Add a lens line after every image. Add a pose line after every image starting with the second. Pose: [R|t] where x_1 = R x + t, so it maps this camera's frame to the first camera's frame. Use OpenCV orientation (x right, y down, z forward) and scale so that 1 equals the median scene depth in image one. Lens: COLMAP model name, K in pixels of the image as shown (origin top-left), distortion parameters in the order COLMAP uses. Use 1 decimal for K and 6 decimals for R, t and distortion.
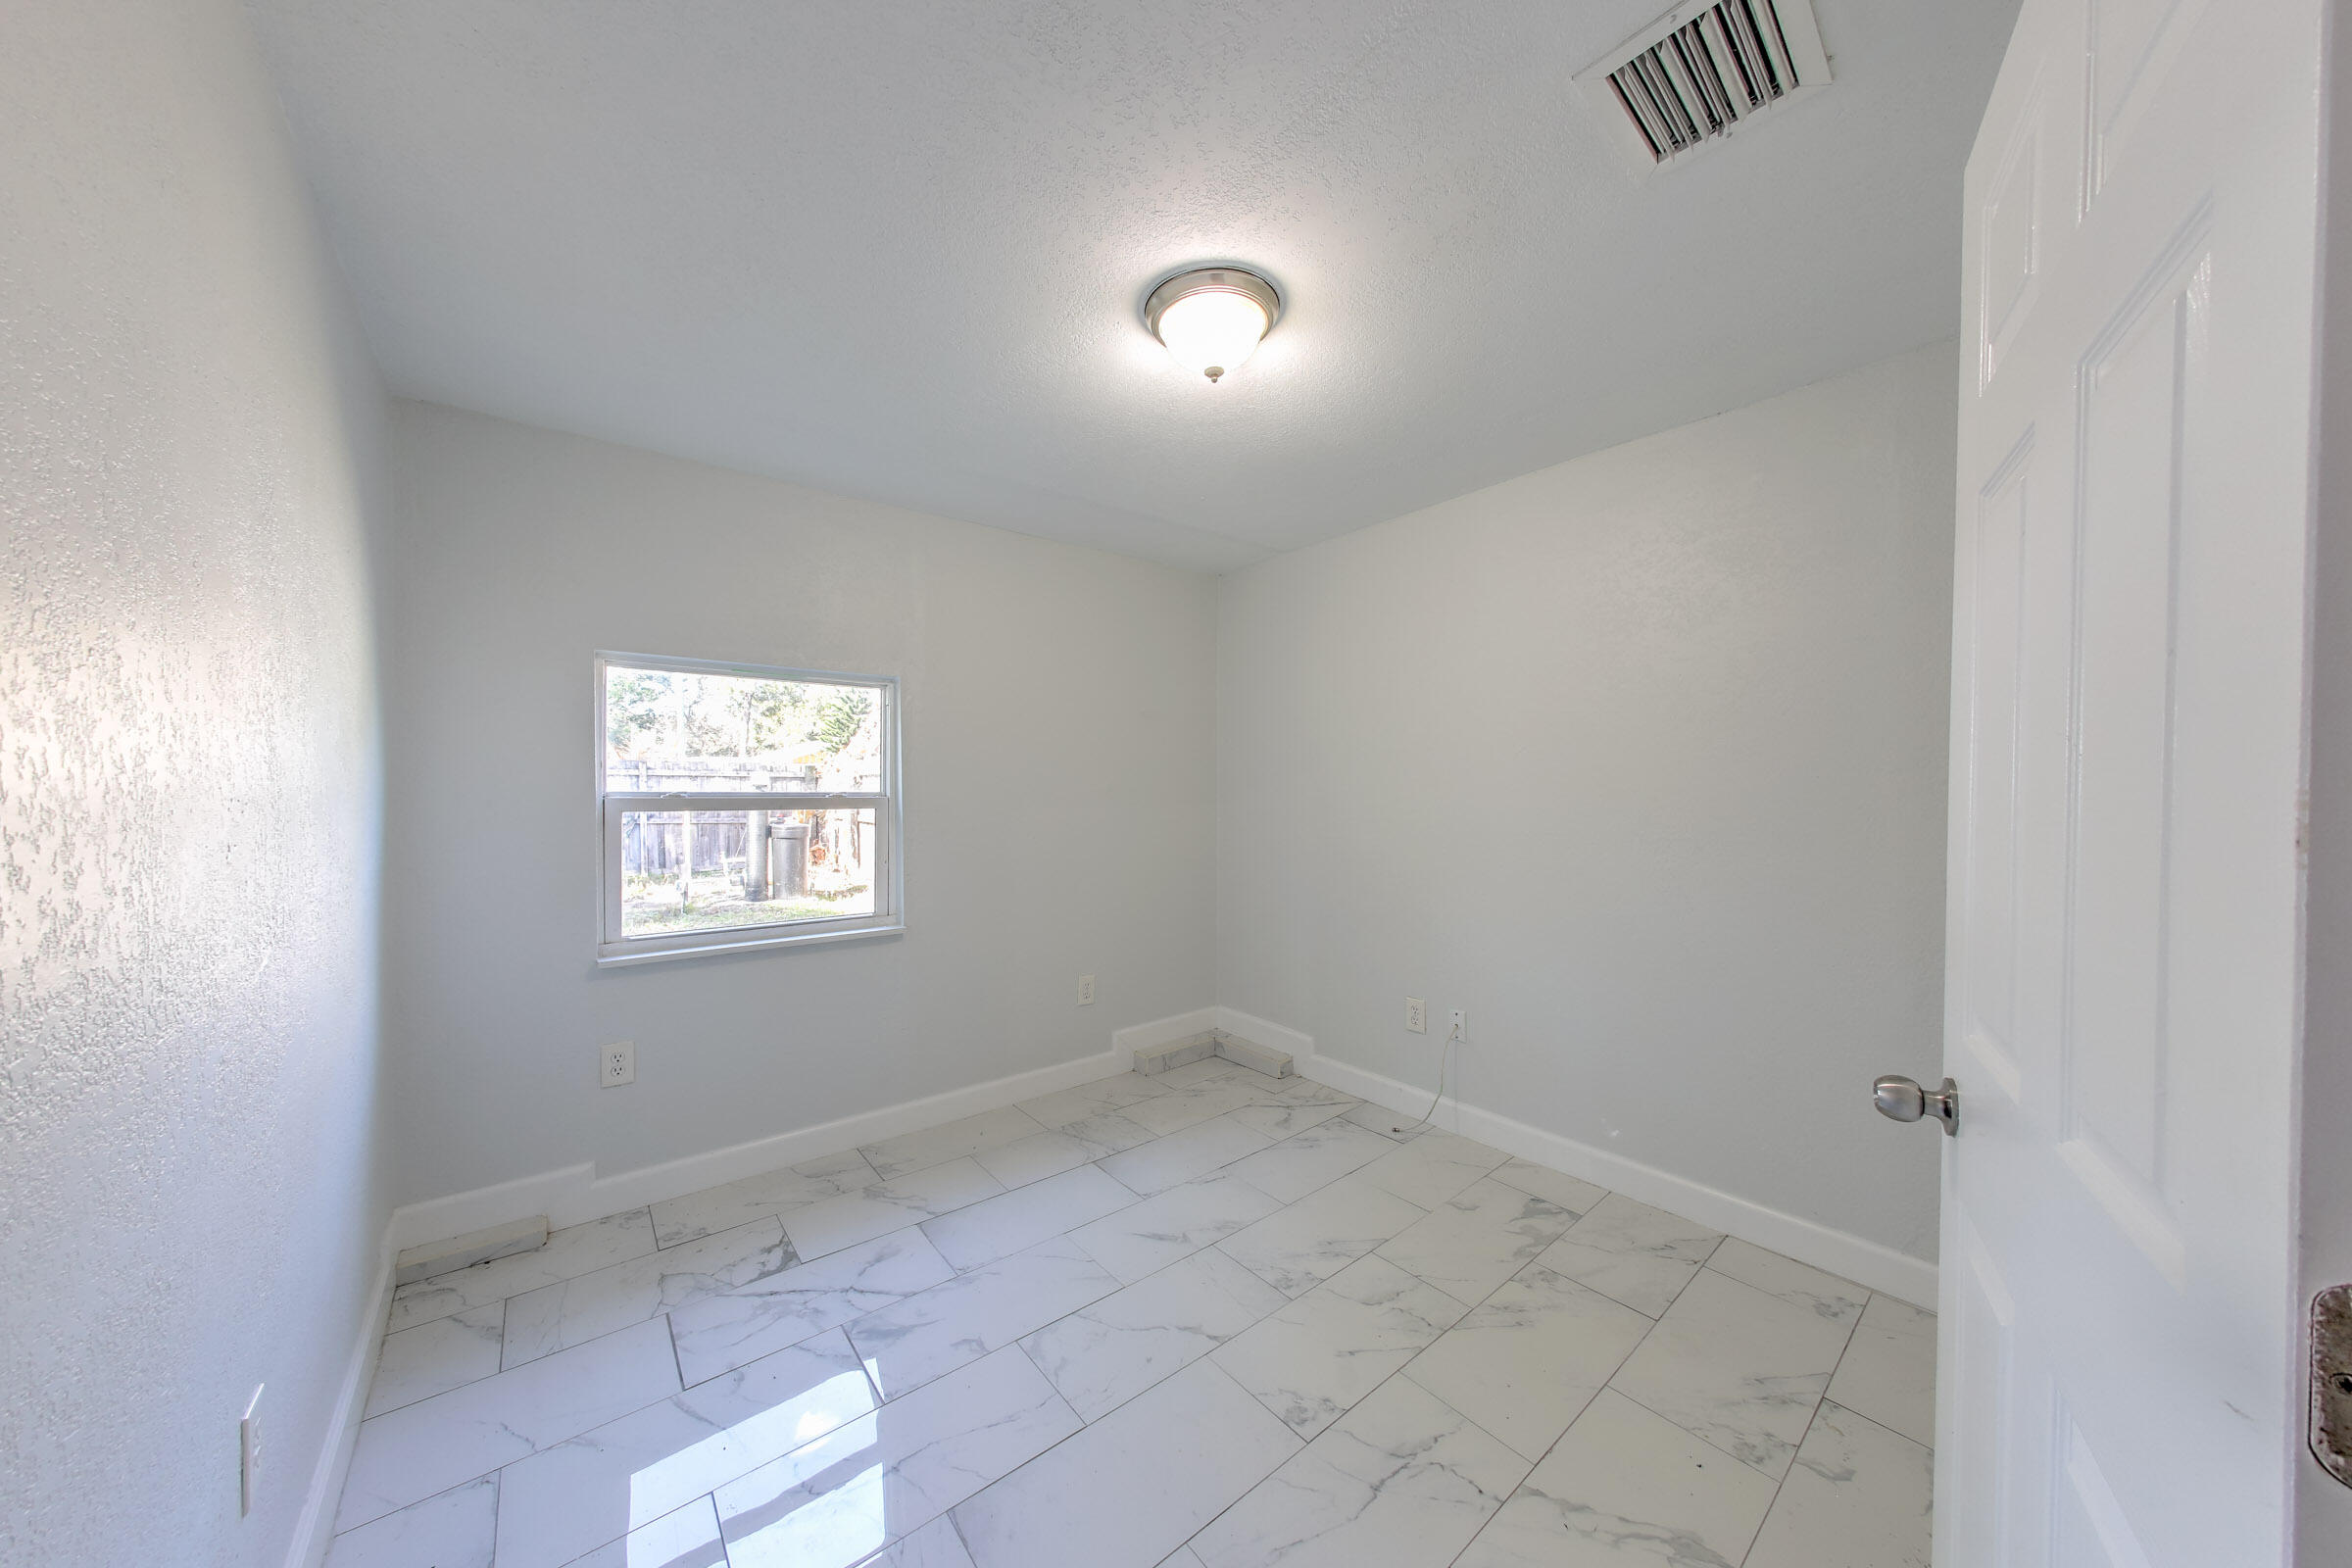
lens RADIAL K [[781.8, 0, 1181.4], [0, 781.8, 793.8], [0, 0, 1]] dist [-0.000324, 0.000001]
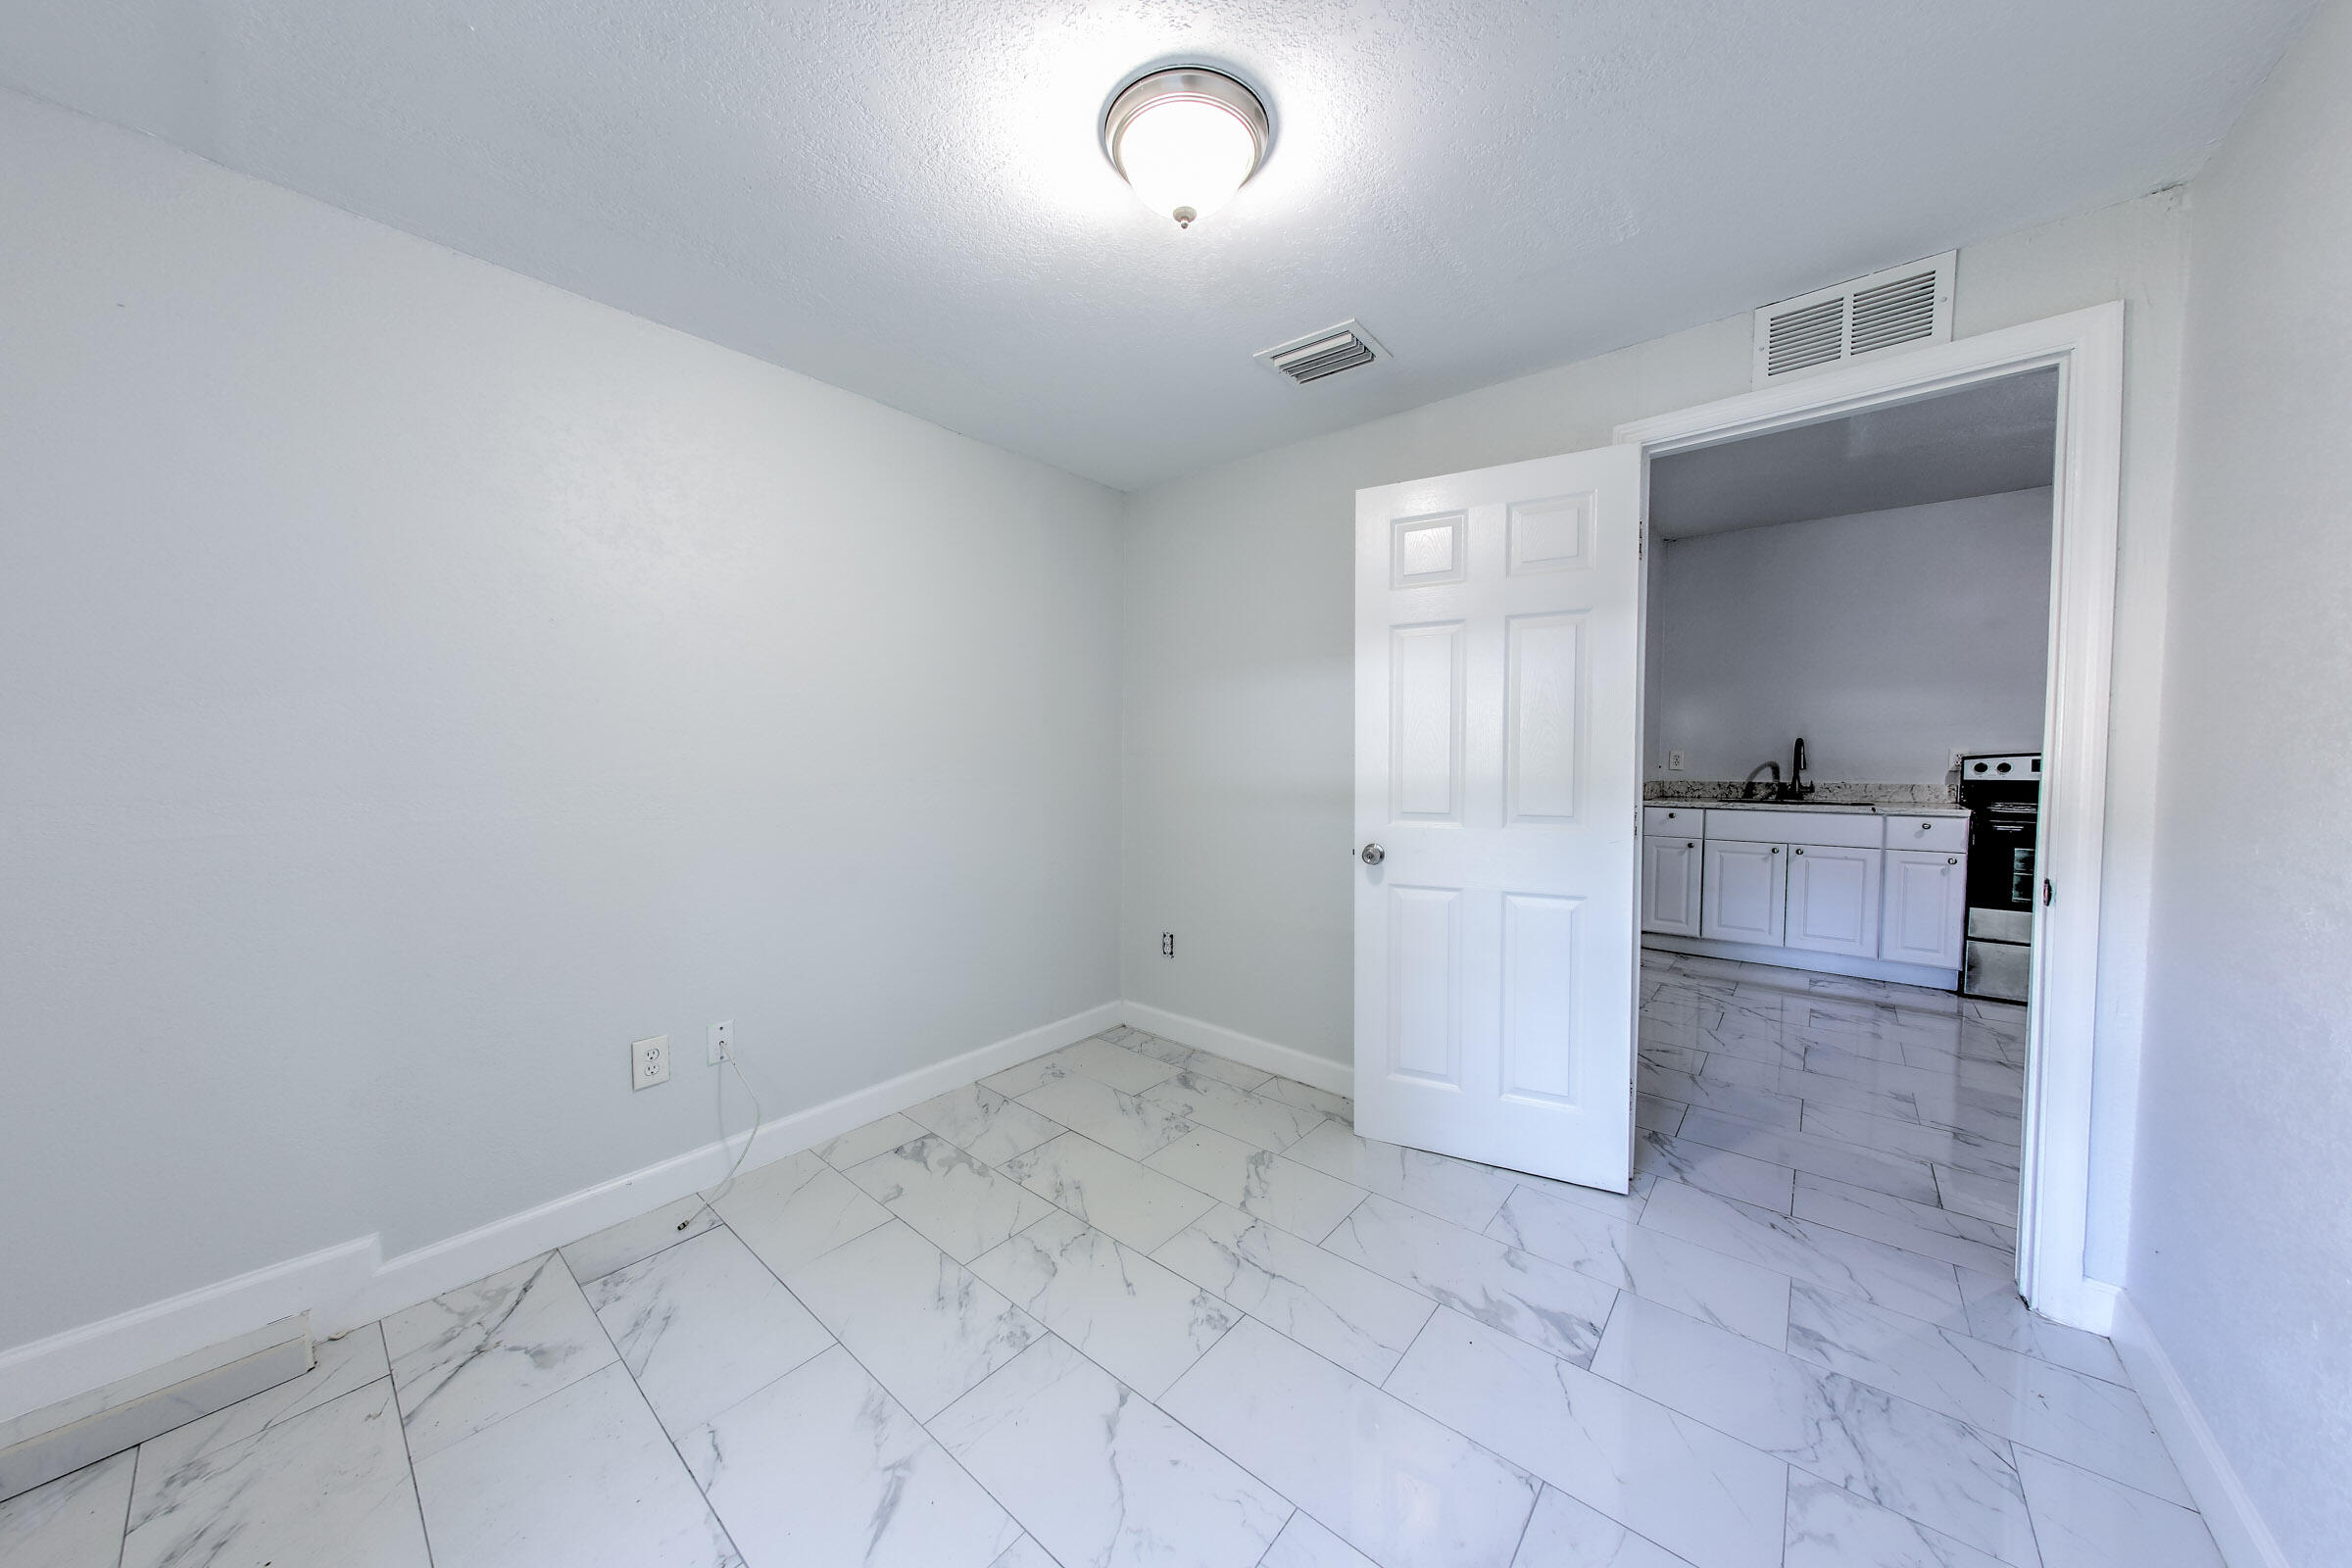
lens RADIAL K [[781.8, 0, 1186.3], [0, 781.8, 799.6], [0, 0, 1]] dist [-0.000324, 0.000001]
pose [[-0.201025, -0.057897, 0.977874, -0.605118], [0.011251, 0.998050, 0.061404, 0.024067], [-0.979522, 0.023346, -0.199981, 0.902790]]
